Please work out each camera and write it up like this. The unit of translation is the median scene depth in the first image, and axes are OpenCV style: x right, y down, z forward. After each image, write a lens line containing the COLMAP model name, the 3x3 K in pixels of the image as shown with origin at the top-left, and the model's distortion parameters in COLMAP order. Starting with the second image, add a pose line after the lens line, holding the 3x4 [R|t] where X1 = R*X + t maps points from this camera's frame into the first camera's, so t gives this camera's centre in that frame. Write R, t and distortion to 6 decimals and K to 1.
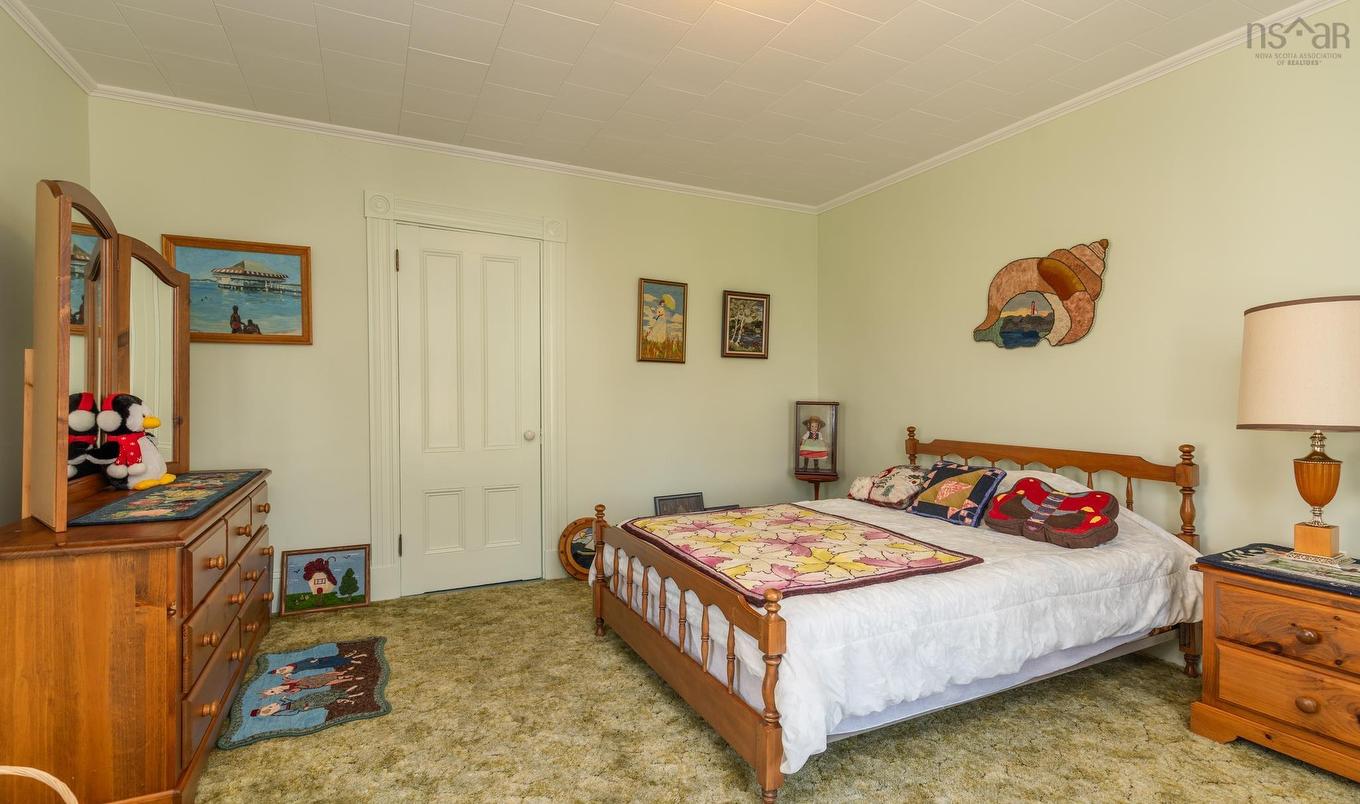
lens RADIAL K [[625.4, 0, 680.0], [0, 625.4, 402.0], [0, 0, 1]] dist [0.004042, 0.000147]
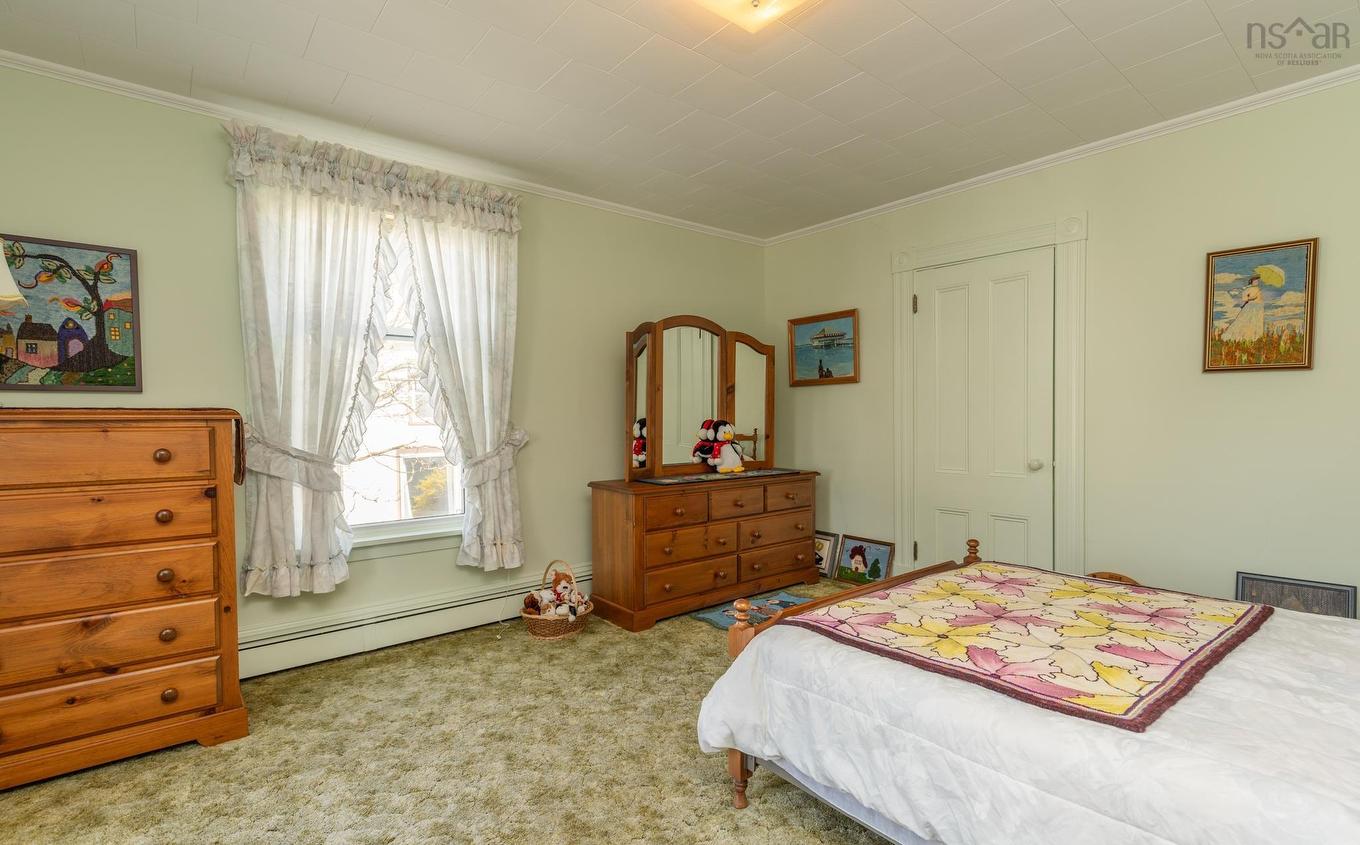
lens RADIAL K [[632.9, 0, 680.0], [0, 632.9, 422.5], [0, 0, 1]] dist [0.001823, 0.000143]
pose [[0.226087, 0.004292, -0.974098, 0.637964], [-0.007443, 0.999969, 0.002679, -0.007509], [0.974079, 0.006645, 0.226112, 0.337431]]
